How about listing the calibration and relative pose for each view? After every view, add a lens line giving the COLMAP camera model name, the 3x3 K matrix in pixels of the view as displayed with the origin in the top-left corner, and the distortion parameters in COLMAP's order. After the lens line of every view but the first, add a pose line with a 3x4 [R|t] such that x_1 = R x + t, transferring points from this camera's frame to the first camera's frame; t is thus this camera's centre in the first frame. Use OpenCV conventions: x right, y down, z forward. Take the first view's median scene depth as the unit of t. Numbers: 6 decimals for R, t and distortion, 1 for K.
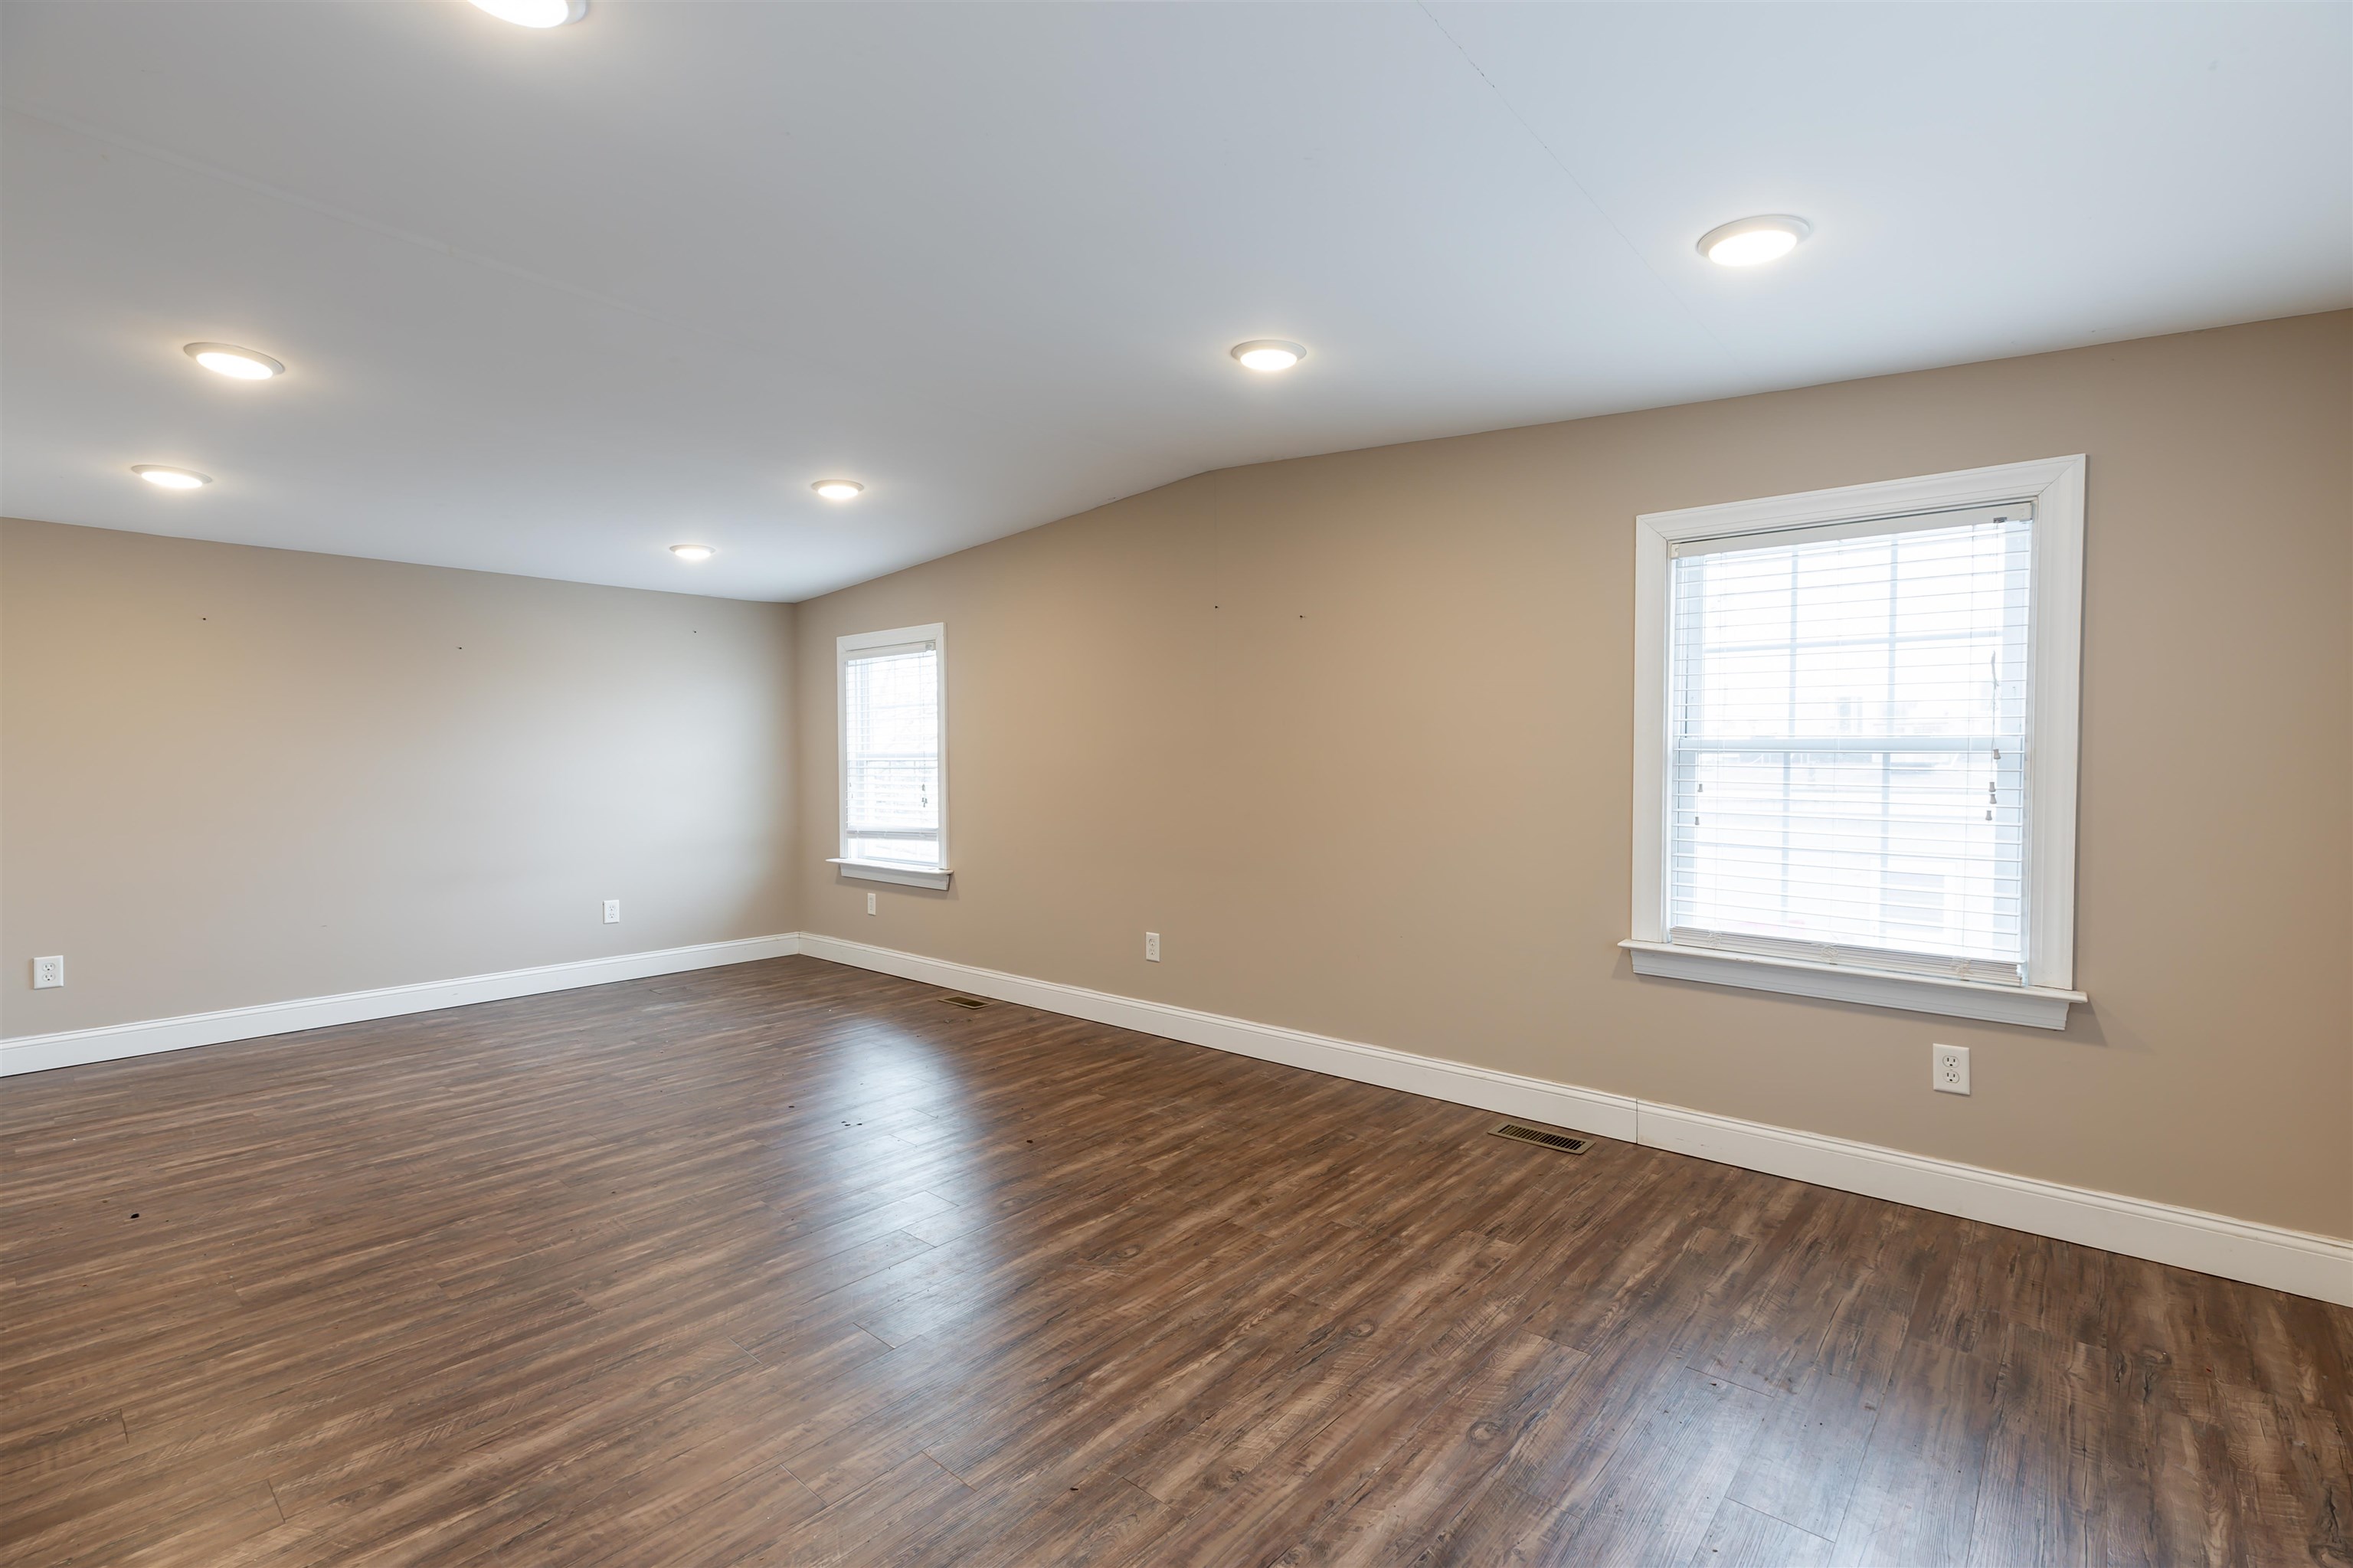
lens RADIAL K [[1069.0, 0, 1184.2], [0, 1069.0, 781.0], [0, 0, 1]] dist [0.000578, 0.000523]
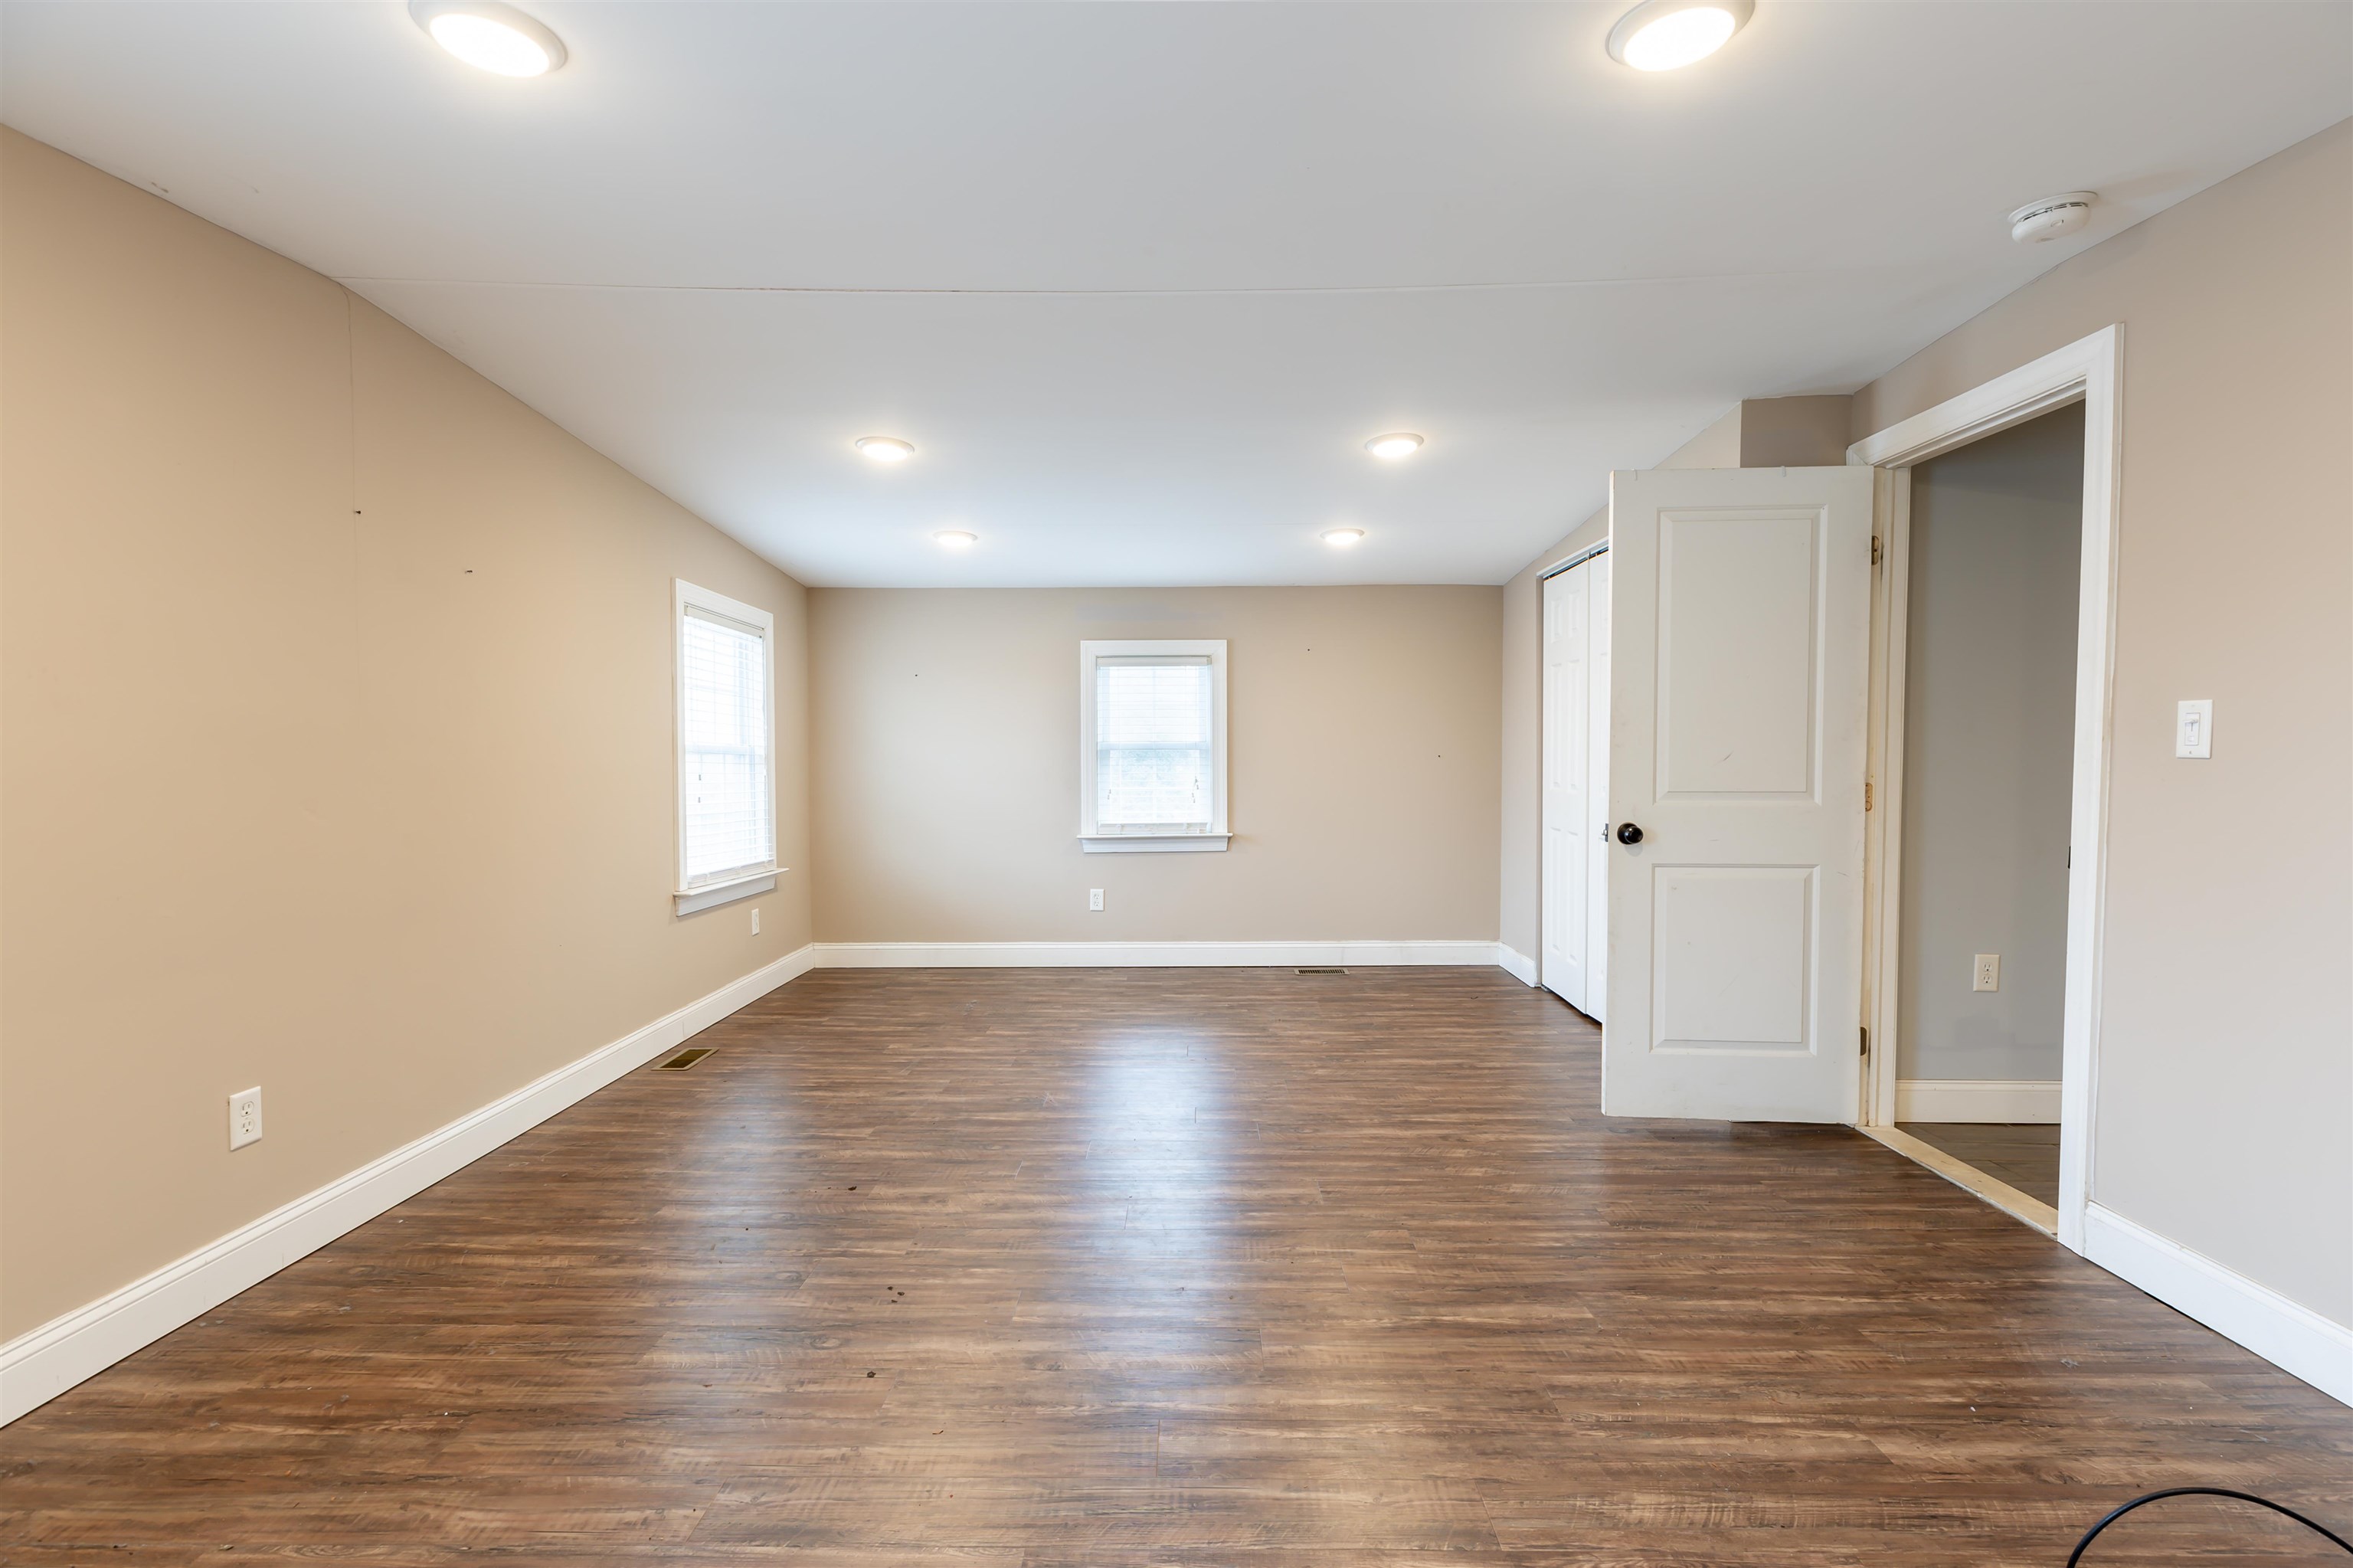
lens RADIAL K [[1069.0, 0, 1176.0], [0, 1069.0, 782.3], [0, 0, 1]] dist [0.000578, 0.000523]
pose [[-0.651367, -0.011563, 0.758675, -1.284824], [0.021326, 0.999210, 0.033539, -0.028781], [-0.758463, 0.038026, -0.650605, 1.773321]]
